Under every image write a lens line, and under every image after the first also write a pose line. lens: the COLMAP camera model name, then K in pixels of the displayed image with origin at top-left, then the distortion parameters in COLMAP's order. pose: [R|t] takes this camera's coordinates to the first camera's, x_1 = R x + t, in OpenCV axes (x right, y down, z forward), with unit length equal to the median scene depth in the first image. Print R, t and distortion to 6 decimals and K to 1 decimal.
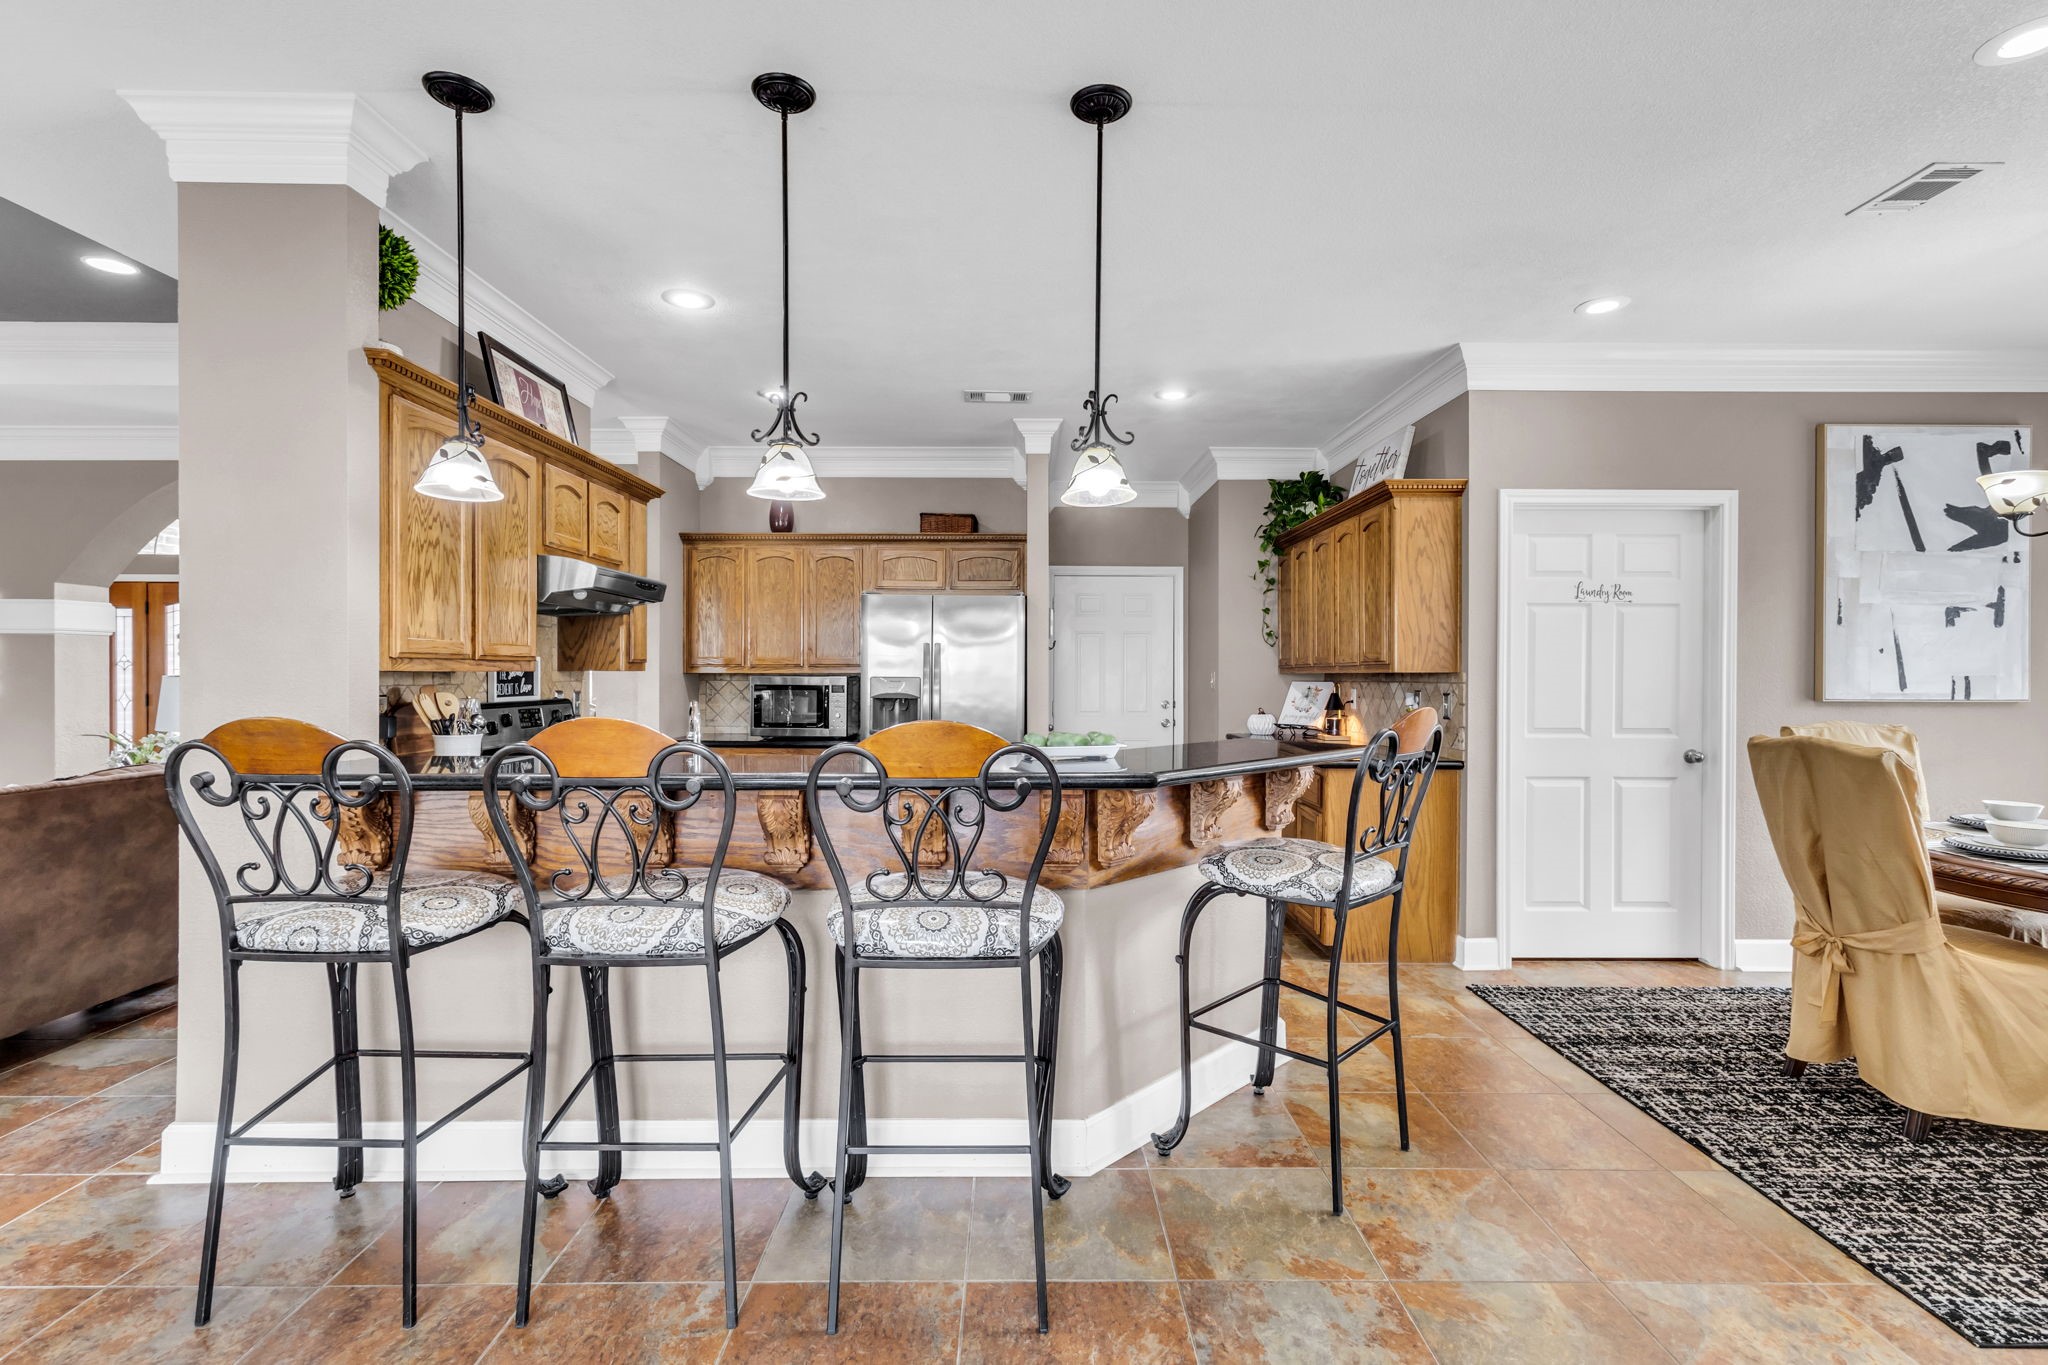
lens RADIAL K [[940.4, 0, 1020.8], [0, 940.4, 684.3], [0, 0, 1]] dist [0.000088, 0.000320]
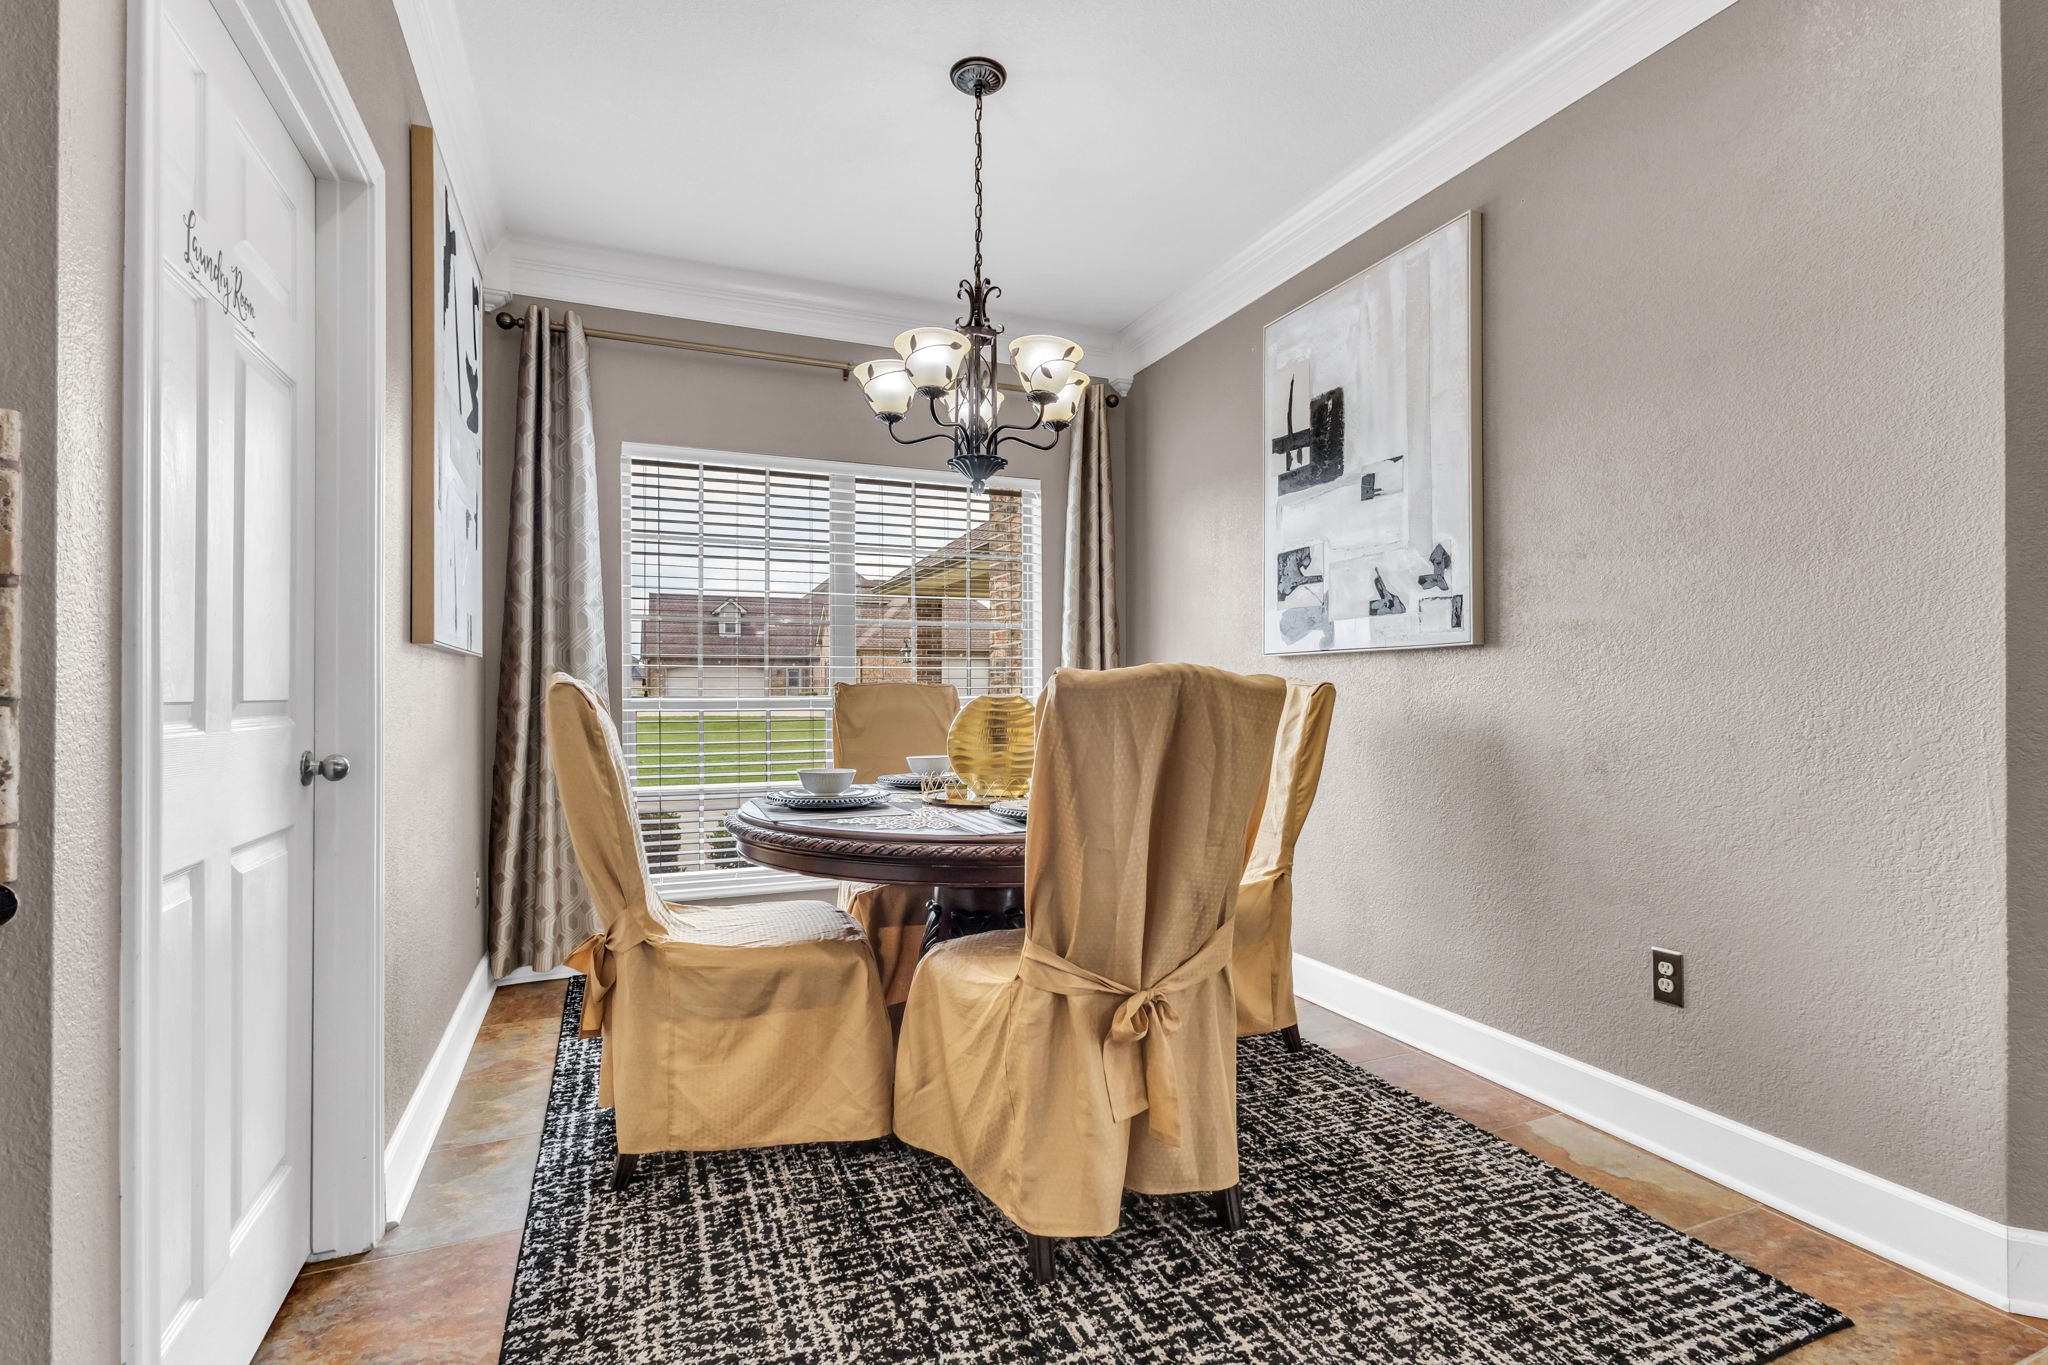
lens RADIAL K [[940.4, 0, 1020.8], [0, 940.4, 684.3], [0, 0, 1]] dist [0.000088, 0.000320]
pose [[-0.381840, 0.007585, 0.924197, 0.329726], [0.015898, 0.999872, -0.001637, 0.069259], [-0.924092, 0.014068, -0.381912, 1.321015]]
